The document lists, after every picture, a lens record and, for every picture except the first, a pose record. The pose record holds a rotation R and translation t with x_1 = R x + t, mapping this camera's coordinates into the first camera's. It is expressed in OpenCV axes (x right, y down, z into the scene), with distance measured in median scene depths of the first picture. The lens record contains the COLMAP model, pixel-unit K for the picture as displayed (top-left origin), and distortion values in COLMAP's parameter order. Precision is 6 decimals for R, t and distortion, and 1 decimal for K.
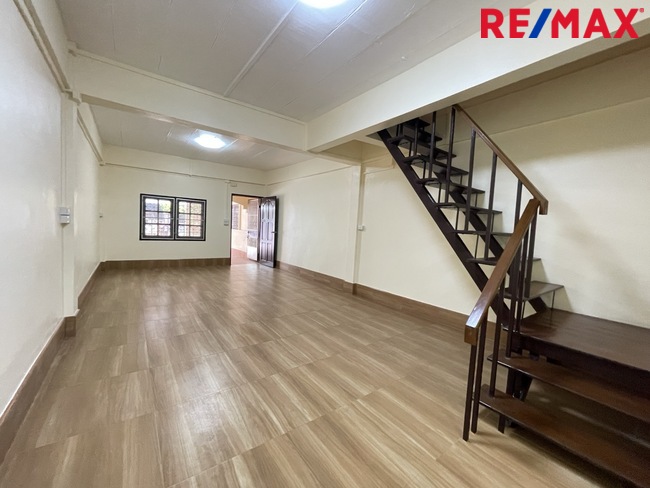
lens RADIAL K [[265.6, 0, 323.5], [0, 265.6, 245.5], [0, 0, 1]] dist [-0.003000, 0.000808]
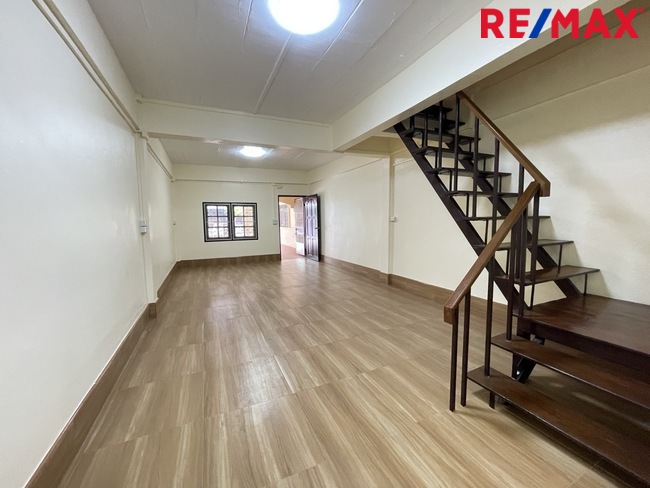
lens RADIAL K [[265.6, 0, 323.5], [0, 265.6, 245.5], [0, 0, 1]] dist [-0.003000, 0.000808]
pose [[0.975861, -0.046713, -0.213337, 0.159553], [0.051961, 0.998467, 0.019053, 0.001550], [0.212120, -0.029678, 0.976793, -0.092135]]
